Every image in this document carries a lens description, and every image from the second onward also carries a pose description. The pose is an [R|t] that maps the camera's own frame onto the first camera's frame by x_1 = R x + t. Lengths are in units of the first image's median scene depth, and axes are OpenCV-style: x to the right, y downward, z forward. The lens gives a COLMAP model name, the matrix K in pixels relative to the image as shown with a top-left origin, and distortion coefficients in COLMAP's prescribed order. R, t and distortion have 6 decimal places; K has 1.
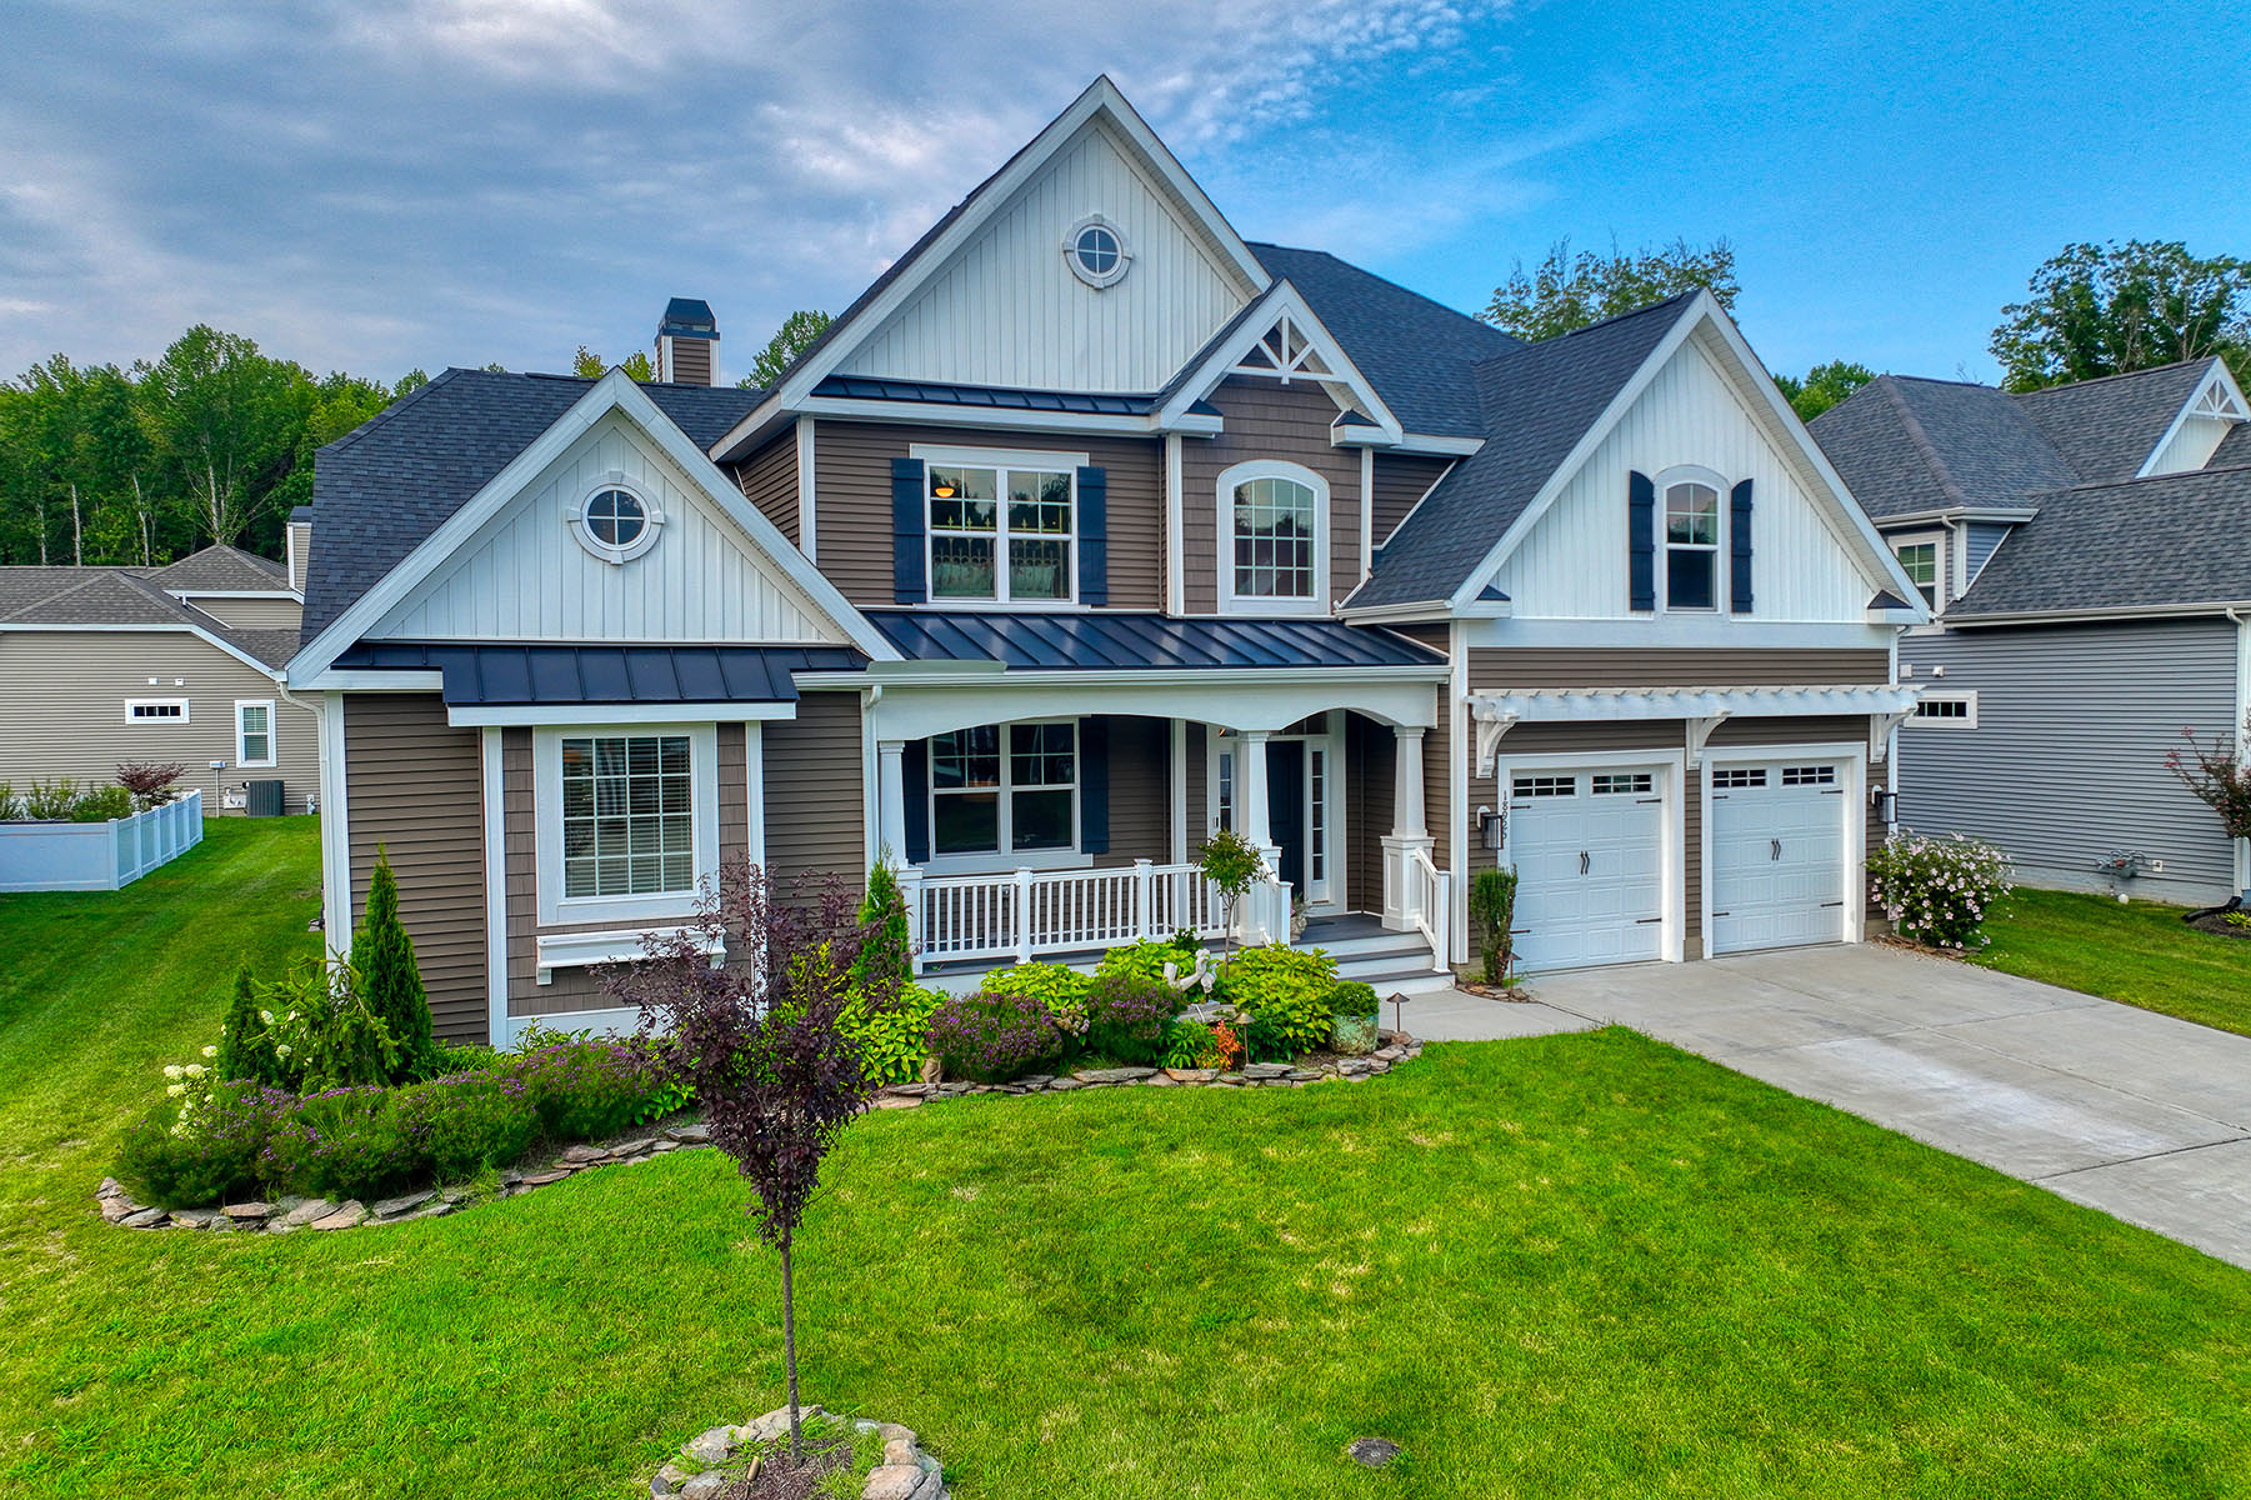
lens RADIAL K [[1579.0, 0, 1132.7], [0, 1579.0, 745.1], [0, 0, 1]] dist [-0.003866, 0.016818]
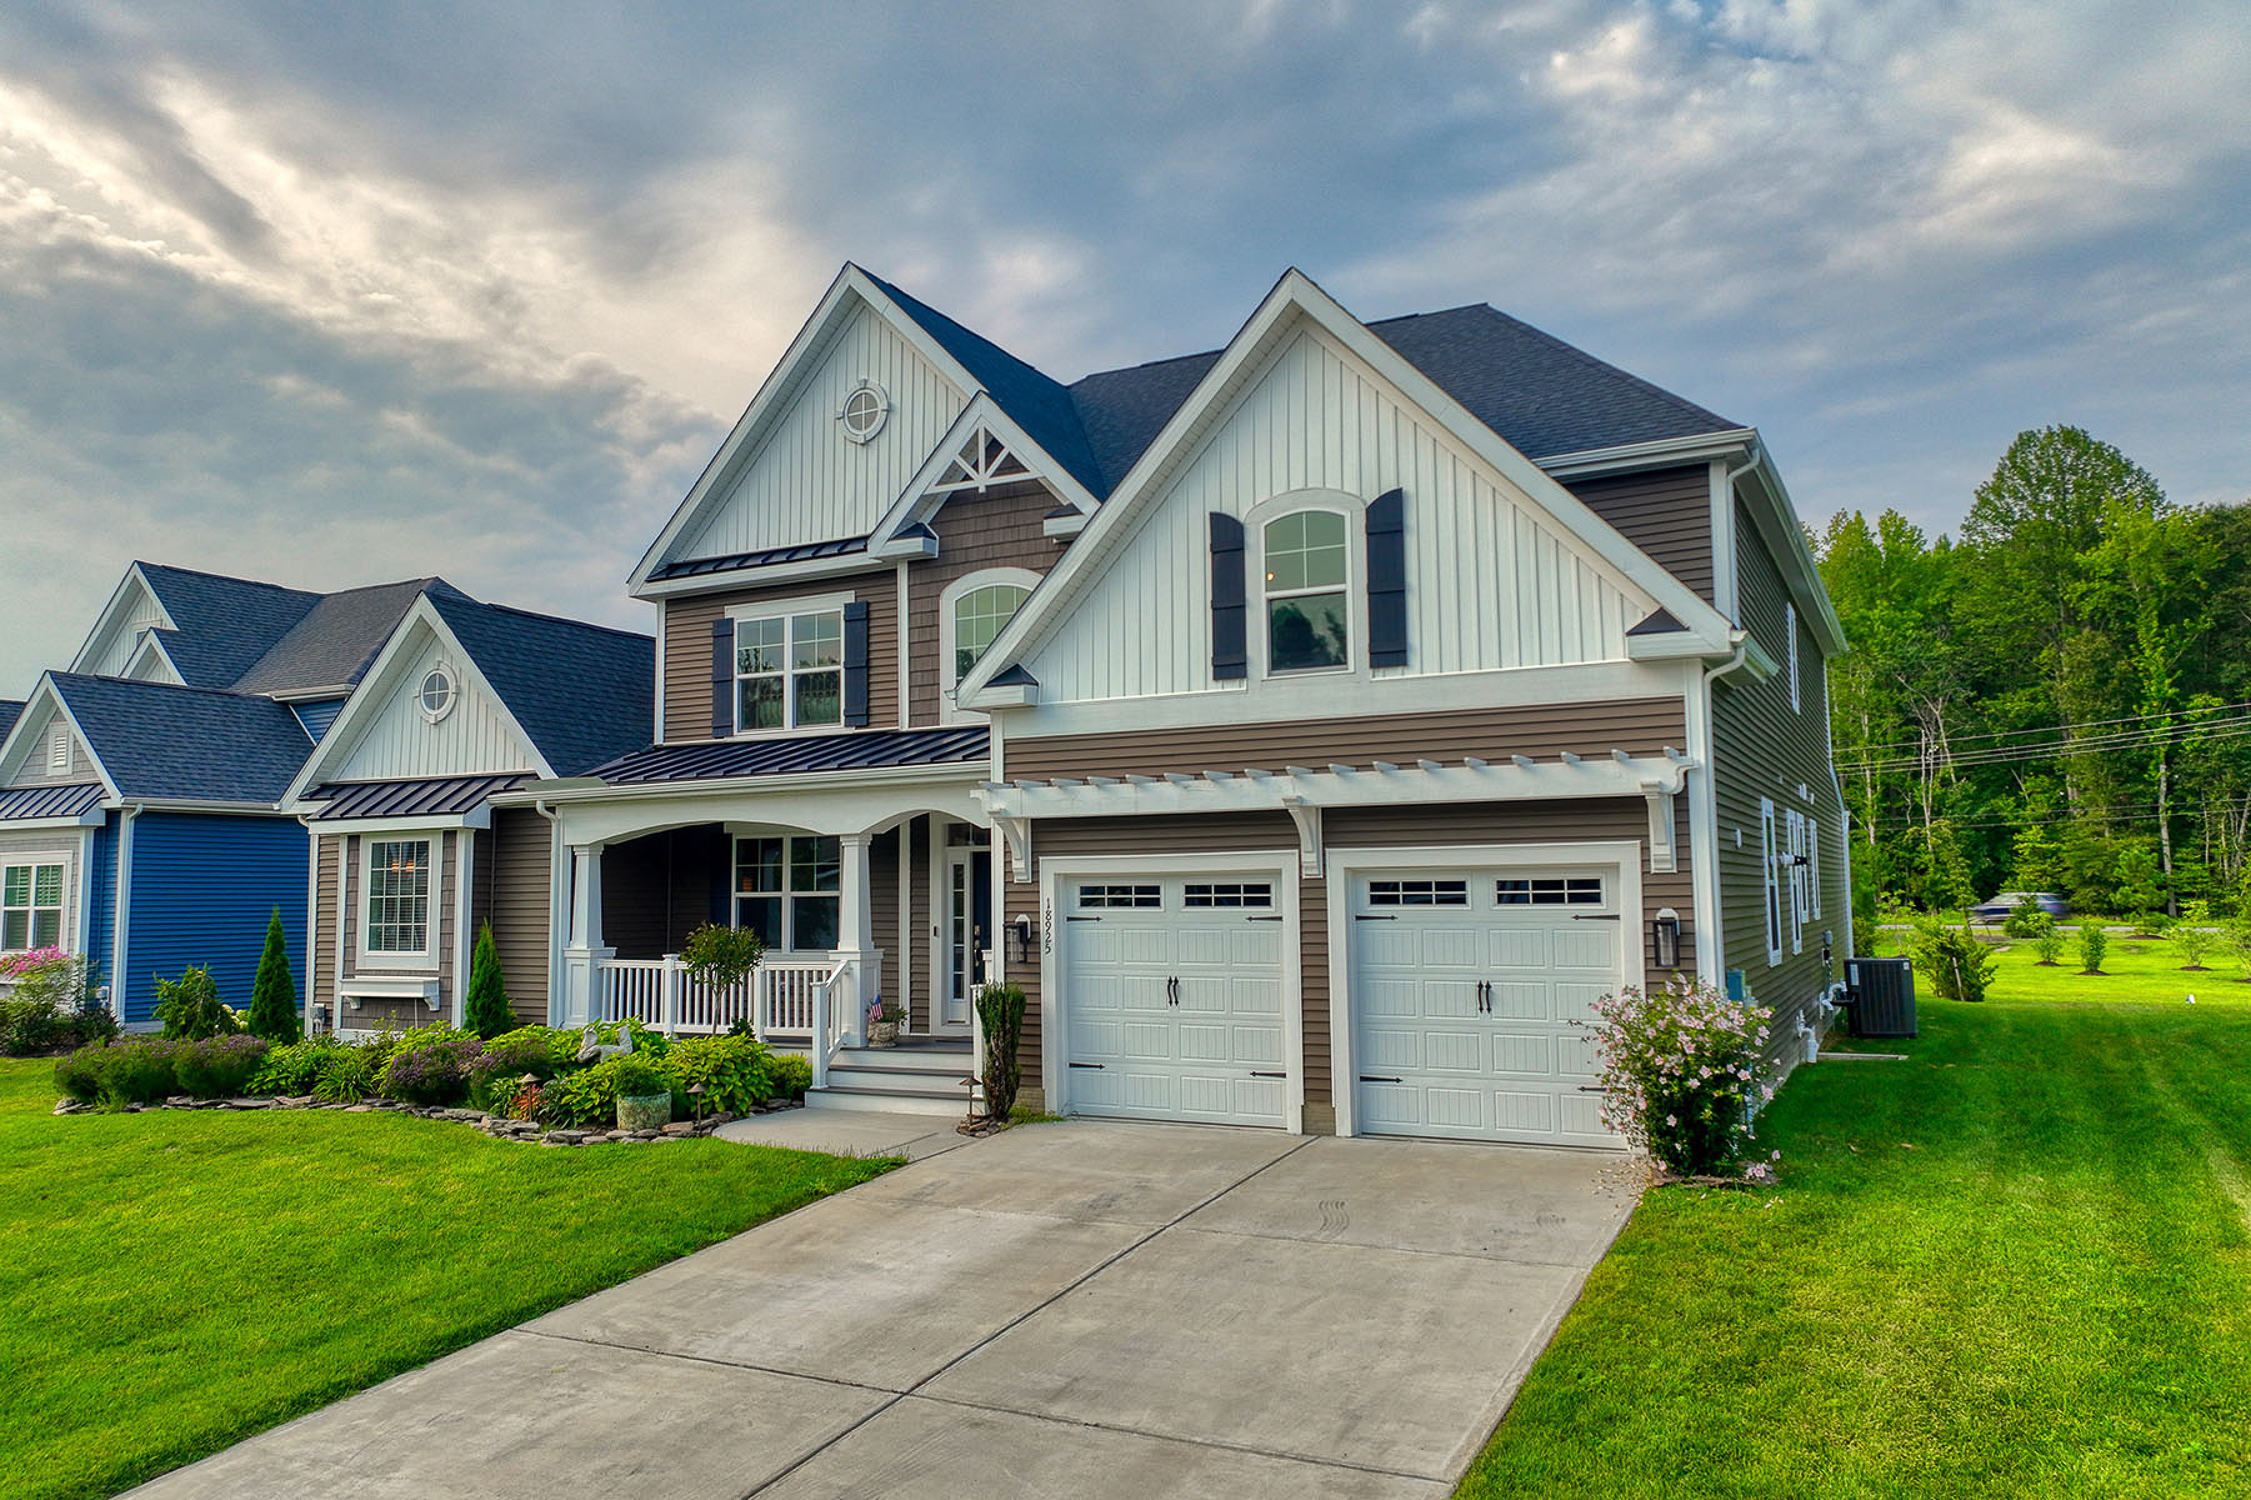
lens RADIAL K [[1579.0, 0, 1130.6], [0, 1579.0, 741.9], [0, 0, 1]] dist [-0.003866, 0.016818]
pose [[0.619766, -0.072931, -0.781390, 0.936492], [-0.022100, 0.993656, -0.110271, 0.037587], [0.784475, 0.085611, 0.614223, 0.475992]]
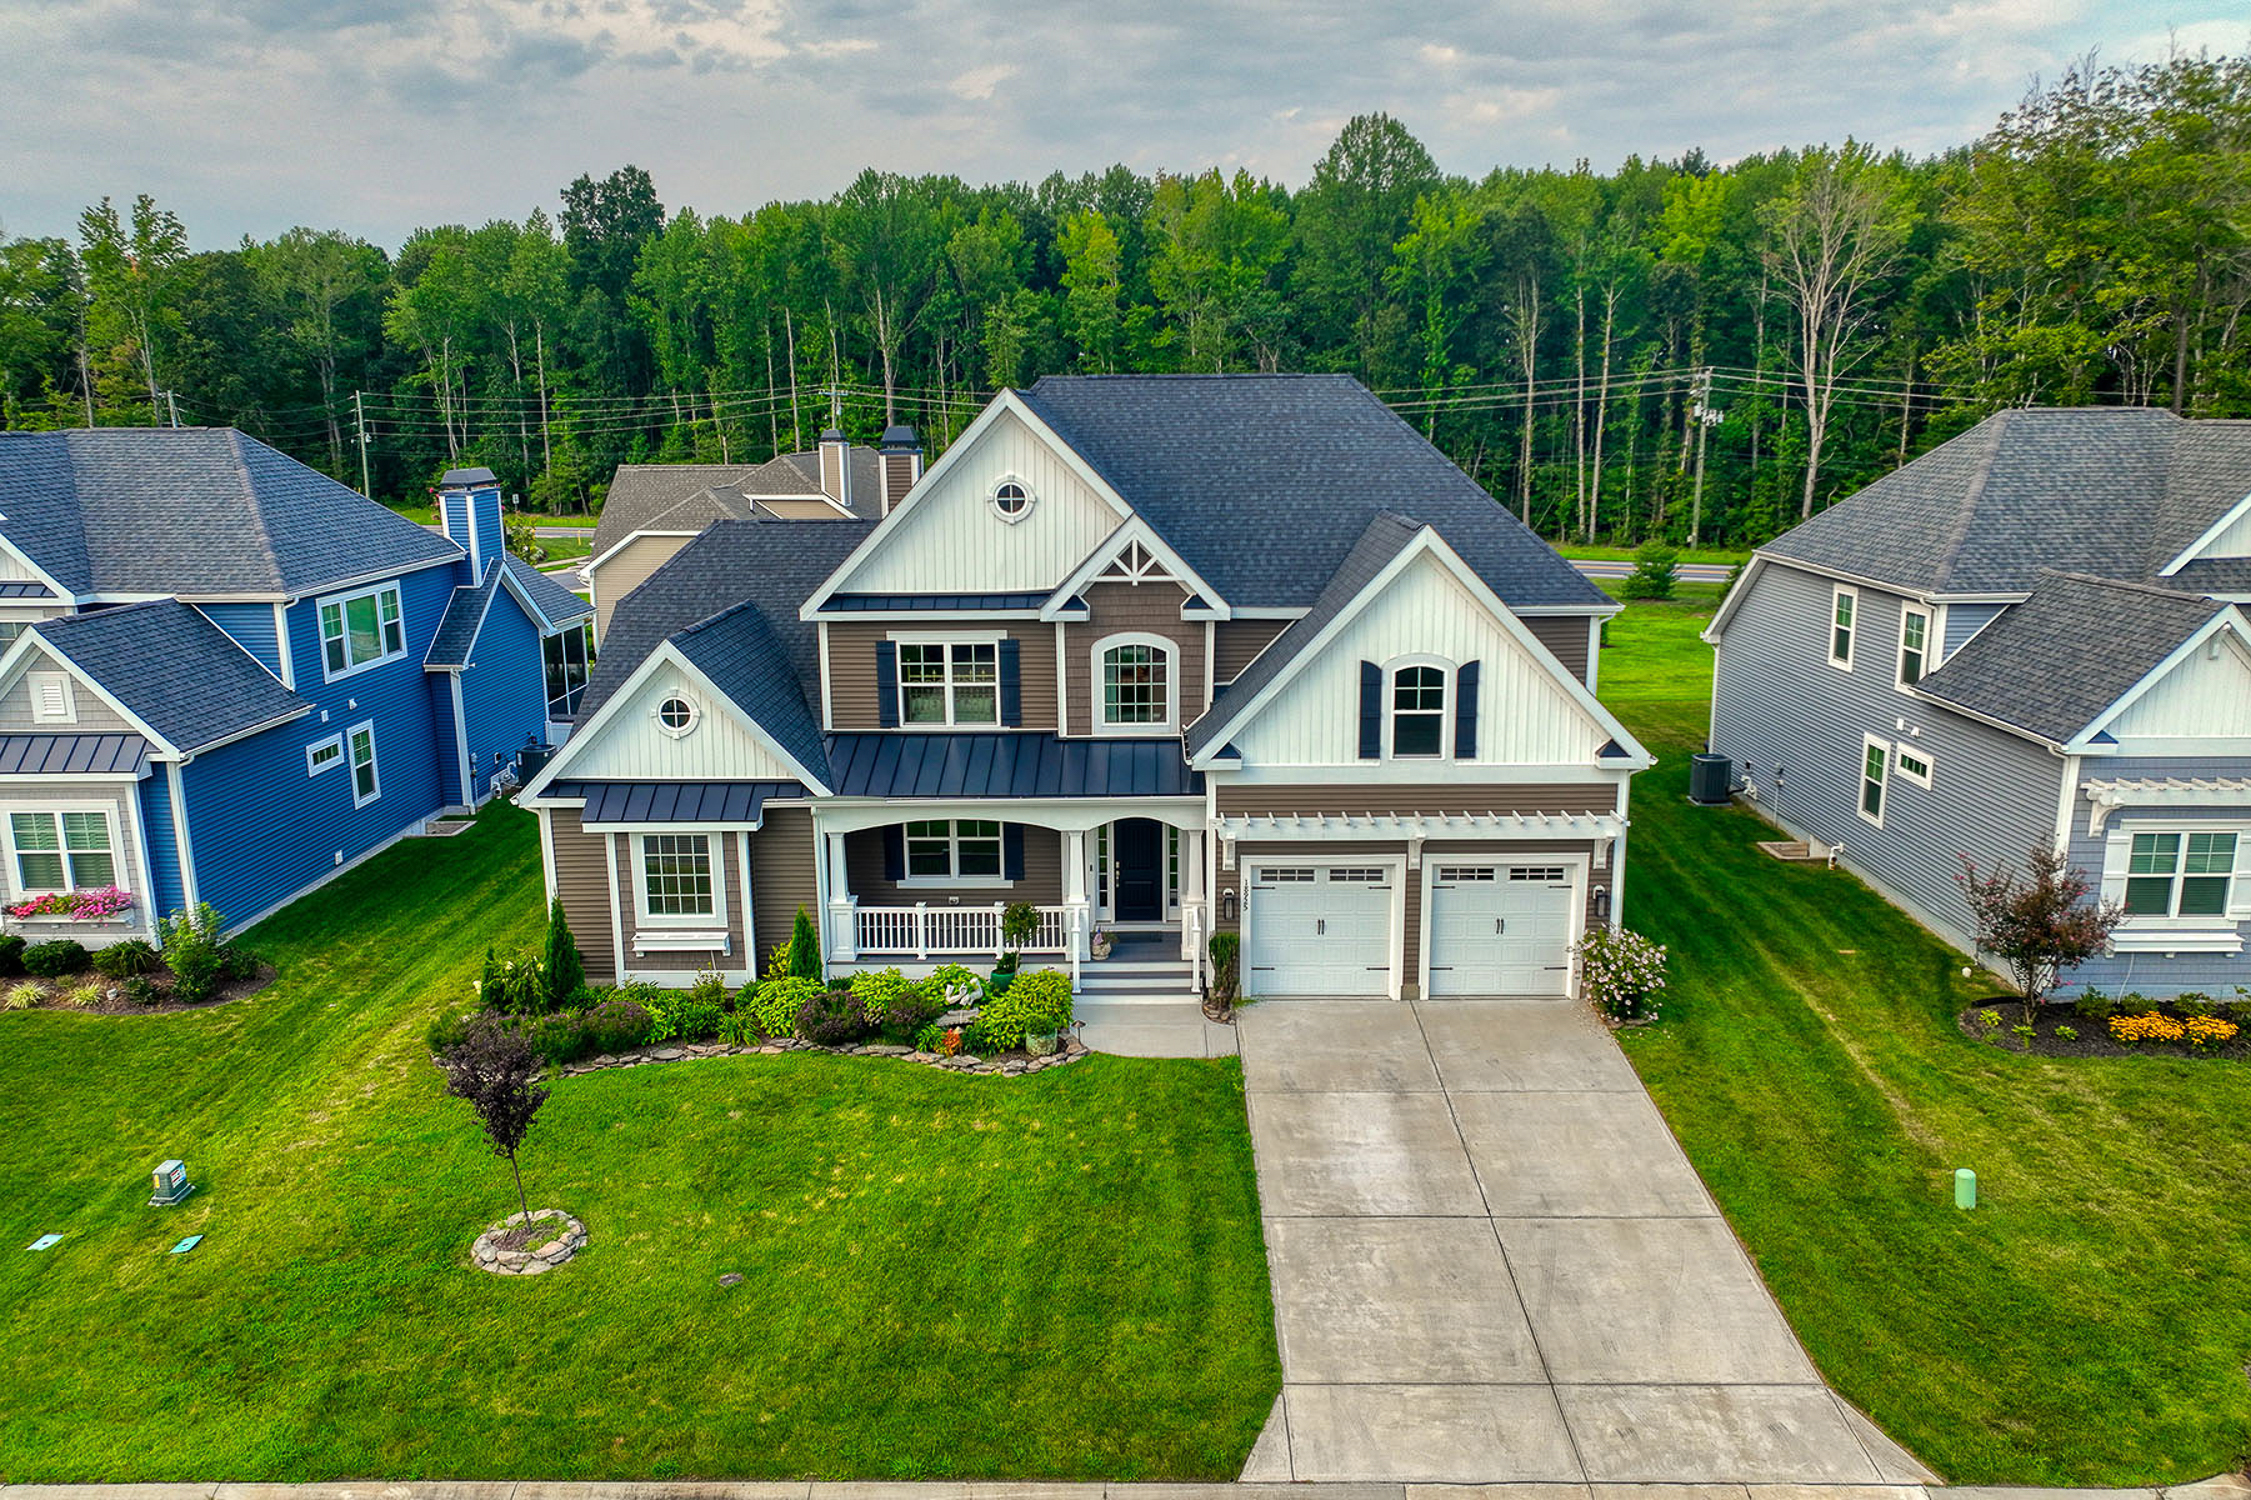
lens RADIAL K [[1579.0, 0, 1130.9], [0, 1579.0, 738.6], [0, 0, 1]] dist [-0.003866, 0.016818]
pose [[0.906819, 0.092492, -0.411248, 0.716660], [-0.017454, 0.983032, 0.182602, -0.359953], [0.421159, -0.158409, 0.893046, -0.337493]]
